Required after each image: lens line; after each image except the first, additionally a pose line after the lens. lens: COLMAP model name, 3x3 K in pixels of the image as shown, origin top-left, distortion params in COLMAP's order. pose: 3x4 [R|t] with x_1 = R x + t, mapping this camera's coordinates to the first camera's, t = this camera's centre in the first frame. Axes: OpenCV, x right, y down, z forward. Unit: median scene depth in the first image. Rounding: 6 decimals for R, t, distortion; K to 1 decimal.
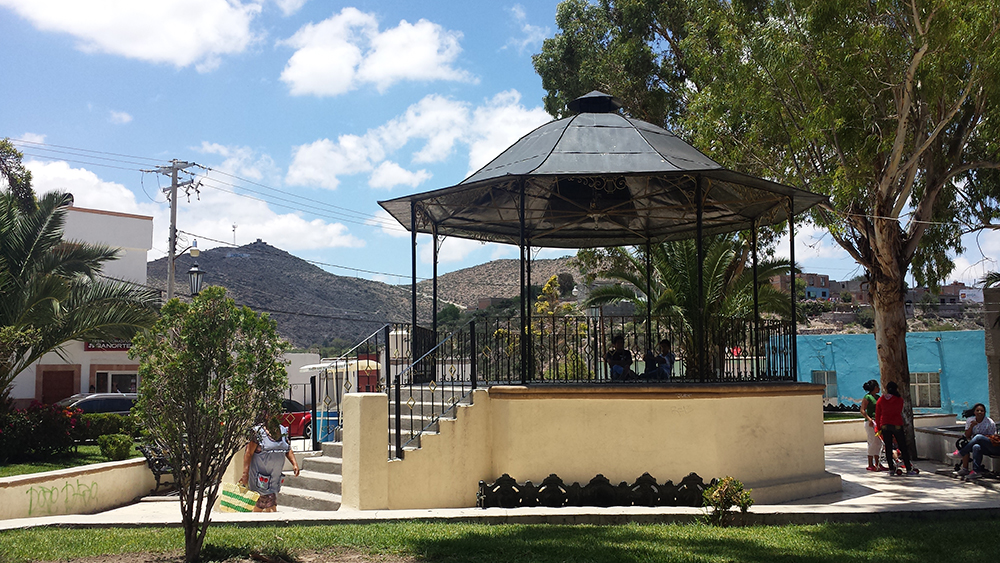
lens RADIAL K [[949.6, 0, 501.0], [0, 949.6, 281.4], [0, 0, 1]] dist [-0.005171, 0.000000]
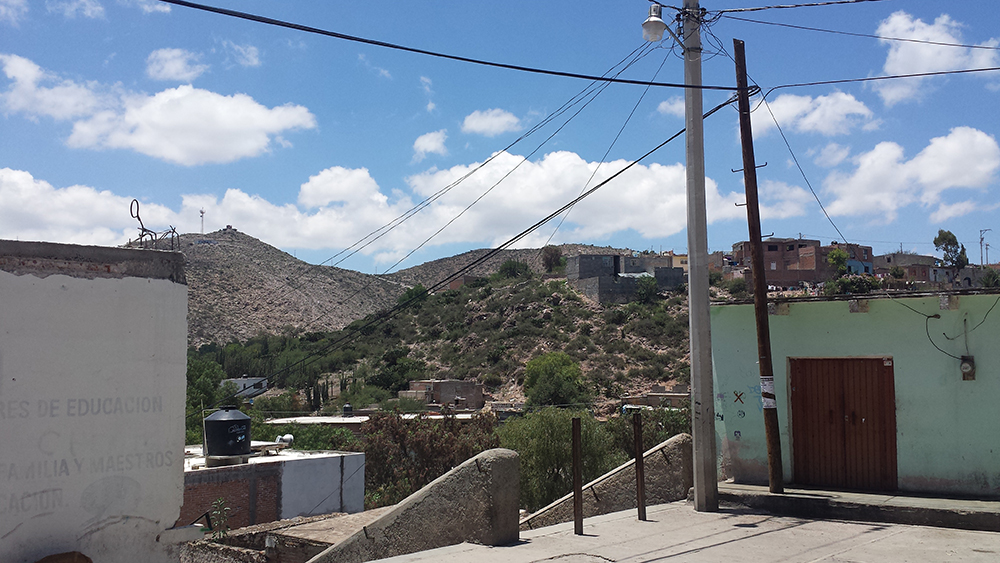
lens RADIAL K [[949.6, 0, 498.9], [0, 949.6, 281.9], [0, 0, 1]] dist [-0.005171, 0.000000]
pose [[0.999847, 0.004074, 0.017022, 0.007220], [-0.004208, 0.999961, 0.007788, 0.017988], [-0.016990, -0.007858, 0.999825, 0.171123]]
